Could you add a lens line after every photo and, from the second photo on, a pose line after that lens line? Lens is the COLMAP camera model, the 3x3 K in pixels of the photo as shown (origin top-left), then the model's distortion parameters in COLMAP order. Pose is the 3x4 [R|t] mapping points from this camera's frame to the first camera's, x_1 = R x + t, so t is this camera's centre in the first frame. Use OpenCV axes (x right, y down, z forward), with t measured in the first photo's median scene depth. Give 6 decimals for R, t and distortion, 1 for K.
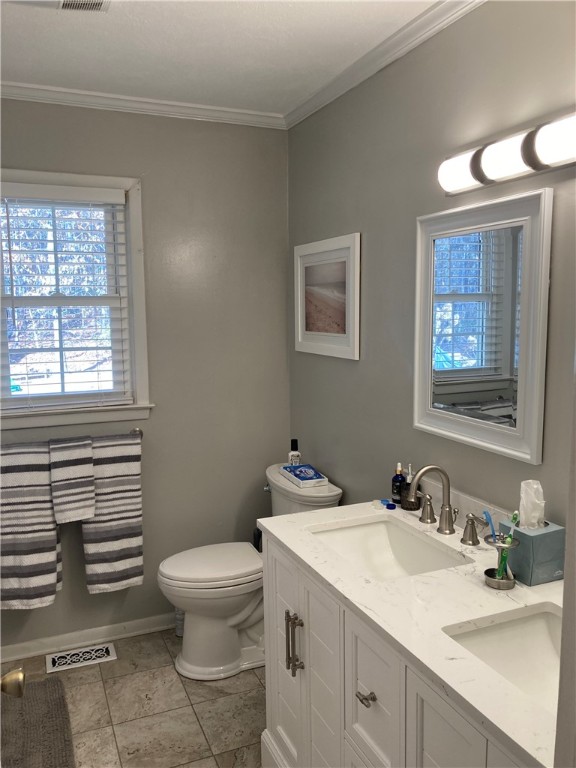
lens RADIAL K [[619.5, 0, 288.0], [0, 619.5, 384.0], [0, 0, 1]] dist [-0.001489, 0.003030]
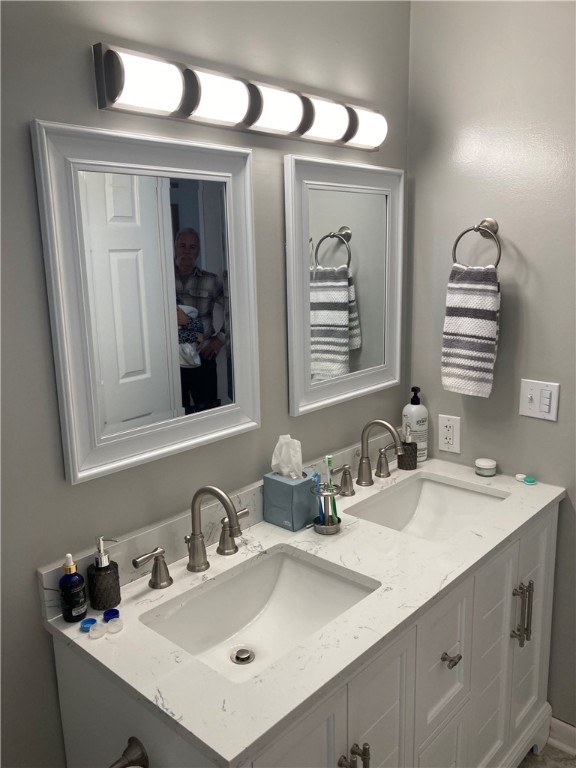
lens RADIAL K [[619.5, 0, 288.0], [0, 619.5, 384.0], [0, 0, 1]] dist [-0.001489, 0.003030]
pose [[-0.412459, -0.160247, 0.896771, -0.526246], [0.154795, 0.957762, 0.242342, -0.180233], [-0.897728, 0.238772, -0.370232, 1.337652]]
